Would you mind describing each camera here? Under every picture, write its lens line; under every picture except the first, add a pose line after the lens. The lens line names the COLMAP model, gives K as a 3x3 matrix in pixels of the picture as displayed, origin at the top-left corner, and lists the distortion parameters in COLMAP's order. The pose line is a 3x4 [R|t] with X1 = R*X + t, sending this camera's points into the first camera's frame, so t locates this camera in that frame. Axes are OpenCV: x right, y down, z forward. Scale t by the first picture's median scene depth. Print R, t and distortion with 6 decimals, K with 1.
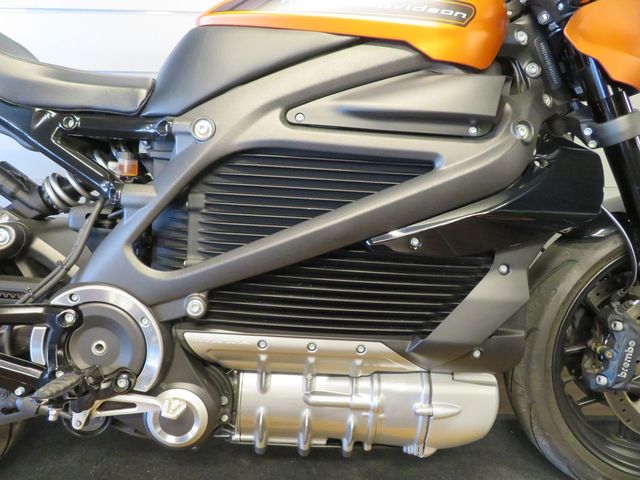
lens RADIAL K [[461.1, 0, 317.7], [0, 461.1, 239.4], [0, 0, 1]] dist [-0.009013, -0.002318]
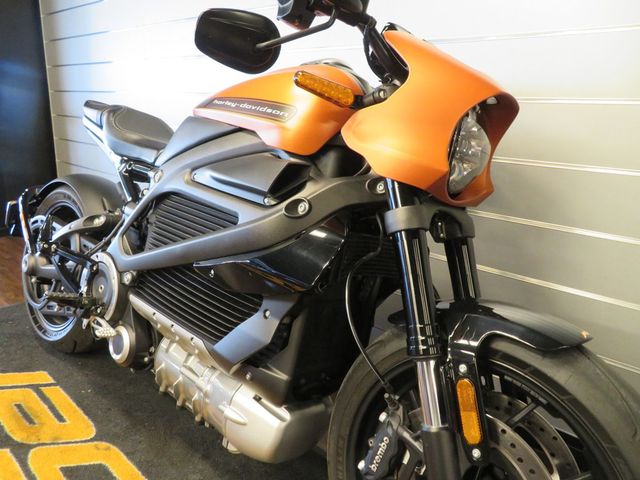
lens RADIAL K [[461.1, 0, 315.8], [0, 461.1, 246.2], [0, 0, 1]] dist [-0.009013, -0.002318]
pose [[0.744976, 0.205422, -0.634675, 1.247308], [-0.265075, 0.964227, 0.000943, -0.145150], [0.612165, 0.167534, 0.772778, 0.099653]]
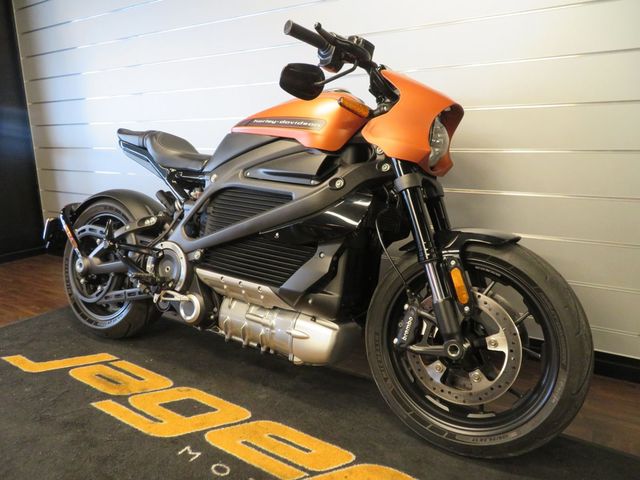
lens RADIAL K [[461.1, 0, 324.9], [0, 461.1, 245.3], [0, 0, 1]] dist [-0.009013, -0.002318]
pose [[0.848671, 0.098465, -0.519675, 1.384069], [-0.160751, 0.984060, -0.076065, 0.165865], [0.503901, 0.148092, 0.850971, -0.588831]]
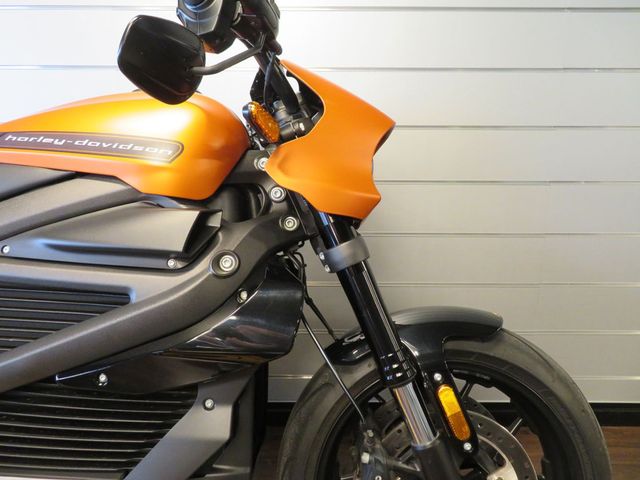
lens RADIAL K [[461.1, 0, 321.1], [0, 461.1, 235.2], [0, 0, 1]] dist [-0.009013, -0.002318]
pose [[0.999961, -0.002647, -0.008419, 0.650557], [0.001382, 0.989163, -0.146816, -0.143248], [0.008716, 0.146798, 0.989128, -0.003290]]
